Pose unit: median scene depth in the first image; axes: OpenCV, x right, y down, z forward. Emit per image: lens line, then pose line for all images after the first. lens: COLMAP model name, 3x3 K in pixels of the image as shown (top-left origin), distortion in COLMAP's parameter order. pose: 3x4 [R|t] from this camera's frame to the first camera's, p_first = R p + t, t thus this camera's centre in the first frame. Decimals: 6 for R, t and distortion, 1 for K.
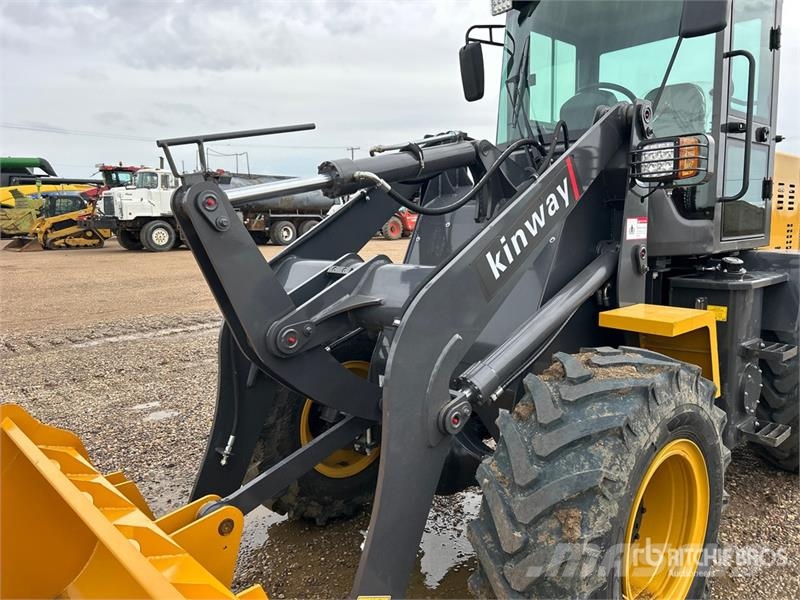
lens RADIAL K [[602.9, 0, 414.6], [0, 602.9, 299.4], [0, 0, 1]] dist [0.038559, -0.002540]
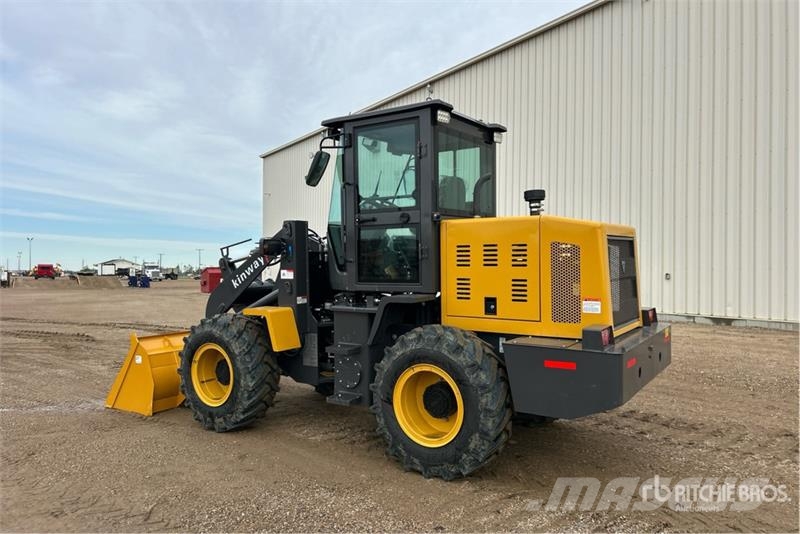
lens RADIAL K [[592.8, 0, 400.0], [0, 592.8, 267.0], [0, 0, 1]] dist [0.003697, 0.000075]
pose [[0.232568, 0.028307, -0.972168, 2.278576], [-0.114516, 0.993420, 0.001530, -0.168590], [0.965815, 0.110972, 0.234280, 0.750731]]
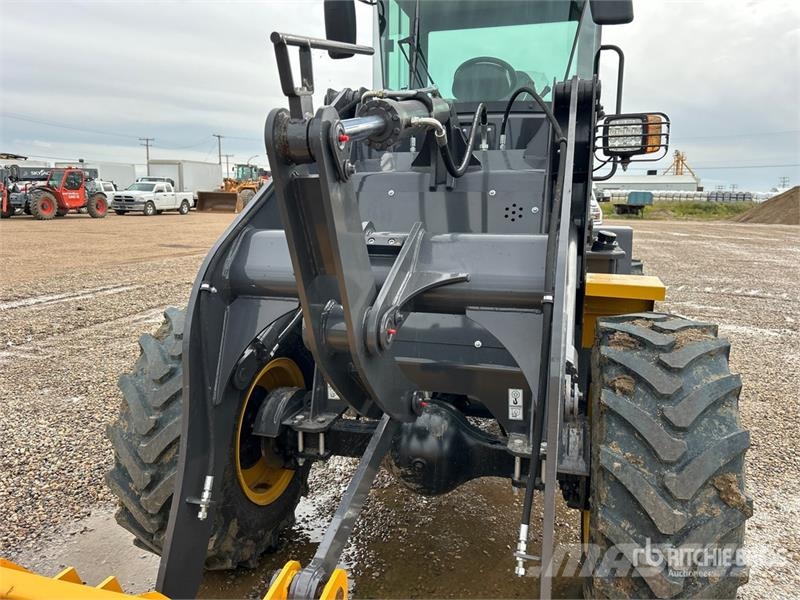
lens RADIAL K [[600.6, 0, 400.0], [0, 600.6, 300.0], [0, 0, 1]] dist [0.026582, -0.002477]
pose [[0.862596, -0.056631, 0.502714, -0.386940], [0.042763, 0.998320, 0.039085, -0.001080], [-0.504083, -0.012217, 0.863569, 0.233260]]
